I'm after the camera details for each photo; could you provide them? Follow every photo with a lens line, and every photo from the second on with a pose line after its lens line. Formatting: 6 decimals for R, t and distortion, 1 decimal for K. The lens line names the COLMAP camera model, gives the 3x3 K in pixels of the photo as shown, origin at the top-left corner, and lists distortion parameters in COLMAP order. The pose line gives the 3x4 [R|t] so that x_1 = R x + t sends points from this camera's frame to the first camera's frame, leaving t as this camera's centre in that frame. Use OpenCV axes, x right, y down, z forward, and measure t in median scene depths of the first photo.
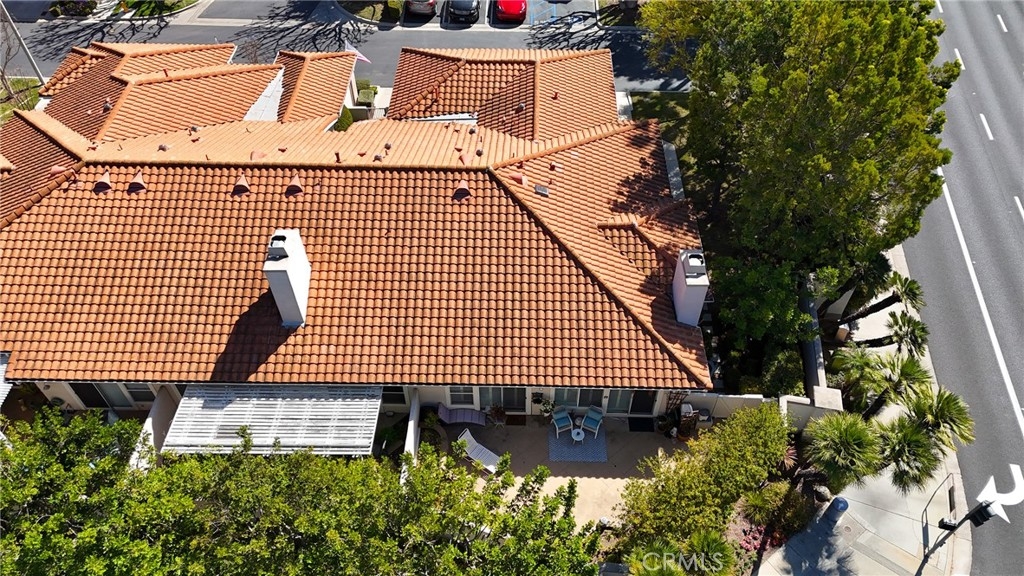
lens RADIAL K [[736.3, 0, 512.0], [0, 736.3, 288.0], [0, 0, 1]] dist [0.006616, -0.002148]
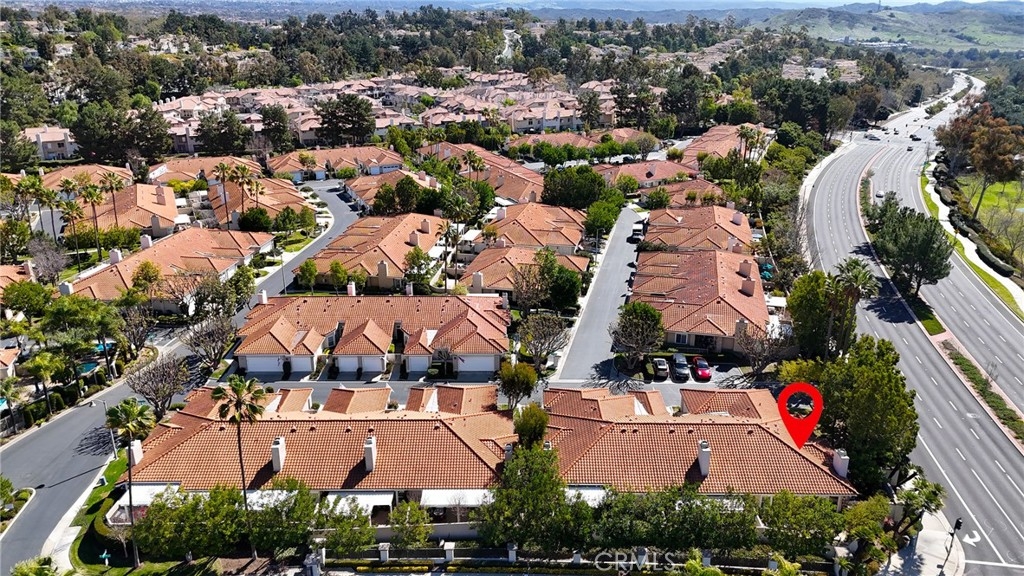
lens RADIAL K [[736.3, 0, 512.0], [0, 736.3, 288.0], [0, 0, 1]] dist [0.006616, -0.002148]
pose [[0.999923, -0.004060, 0.011689, -1.040542], [0.009137, 0.879273, -0.476231, 0.741066], [-0.008345, 0.476301, 0.879243, -1.780239]]
